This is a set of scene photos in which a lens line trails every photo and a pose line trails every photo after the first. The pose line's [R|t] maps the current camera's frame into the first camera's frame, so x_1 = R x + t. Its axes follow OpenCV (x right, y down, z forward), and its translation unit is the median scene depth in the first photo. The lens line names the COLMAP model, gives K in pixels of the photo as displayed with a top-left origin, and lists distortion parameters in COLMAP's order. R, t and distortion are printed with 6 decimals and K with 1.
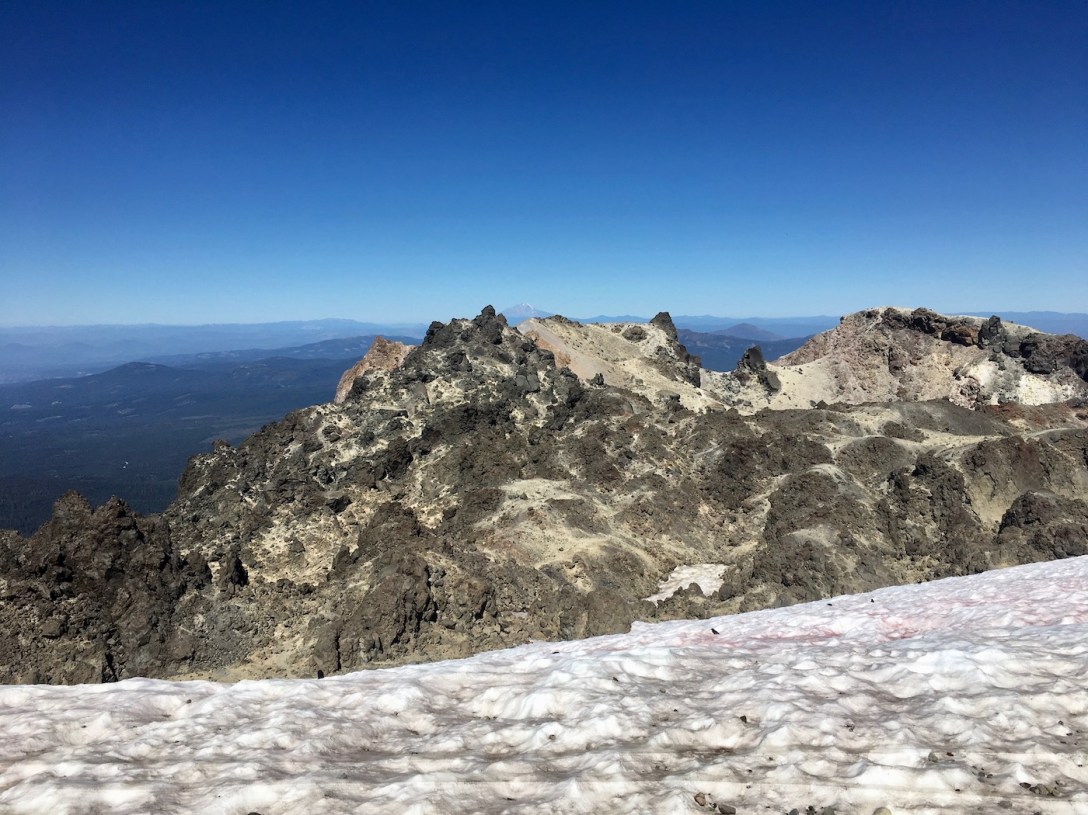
lens RADIAL K [[914.6, 0, 546.2], [0, 914.6, 406.3], [0, 0, 1]] dist [0.080962, -0.106925]
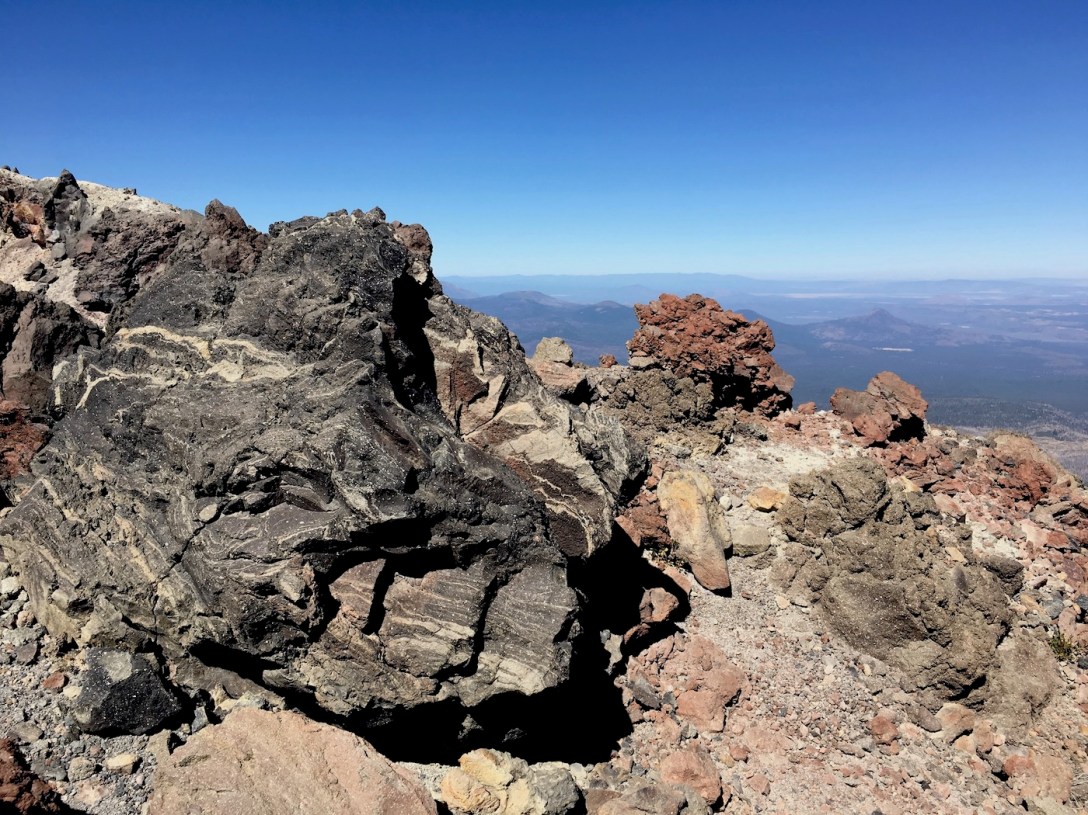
lens RADIAL K [[914.6, 0, 542.1], [0, 914.6, 400.0], [0, 0, 1]] dist [0.080962, -0.106925]
pose [[0.947486, -0.032938, 0.318096, 0.529222], [0.020285, 0.998869, 0.043008, -0.009964], [-0.319152, -0.034297, 0.947083, 0.525011]]
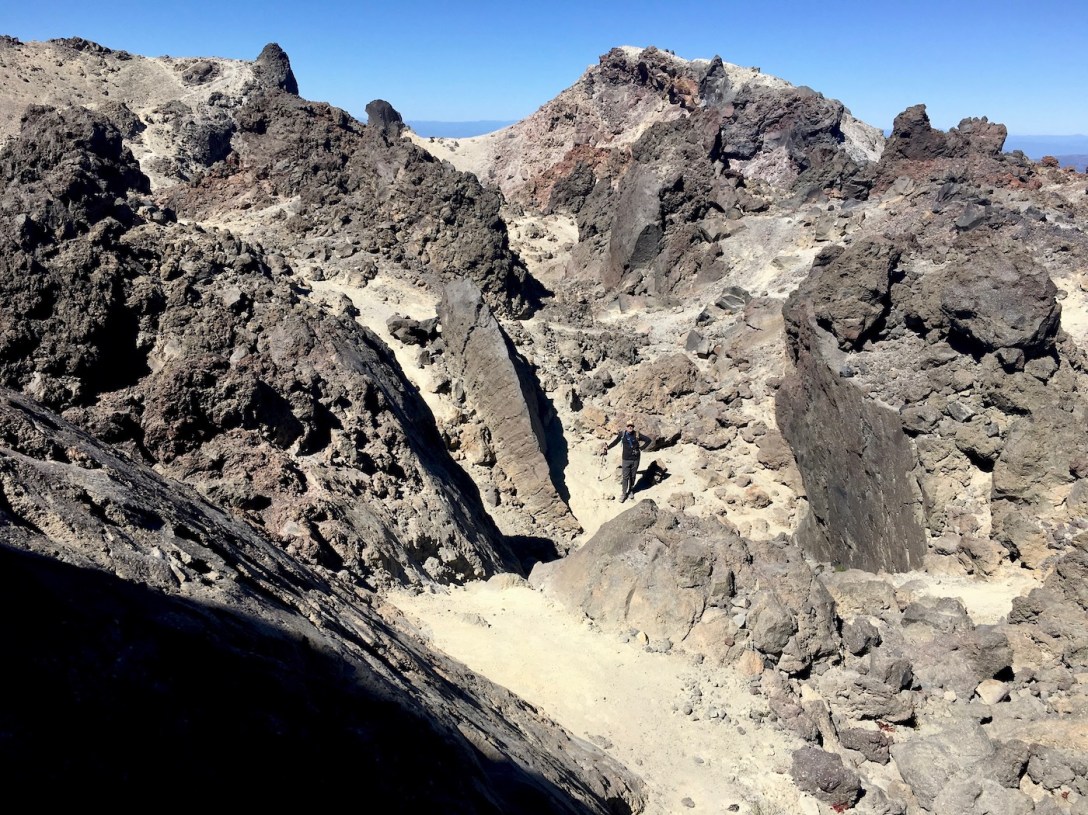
lens RADIAL K [[914.6, 0, 543.7], [0, 914.6, 413.9], [0, 0, 1]] dist [0.080962, -0.106925]
pose [[0.977387, 0.098105, -0.187322, 0.489755], [-0.056690, 0.975003, 0.214840, 0.002225], [0.203716, -0.199363, 0.958517, 0.368229]]
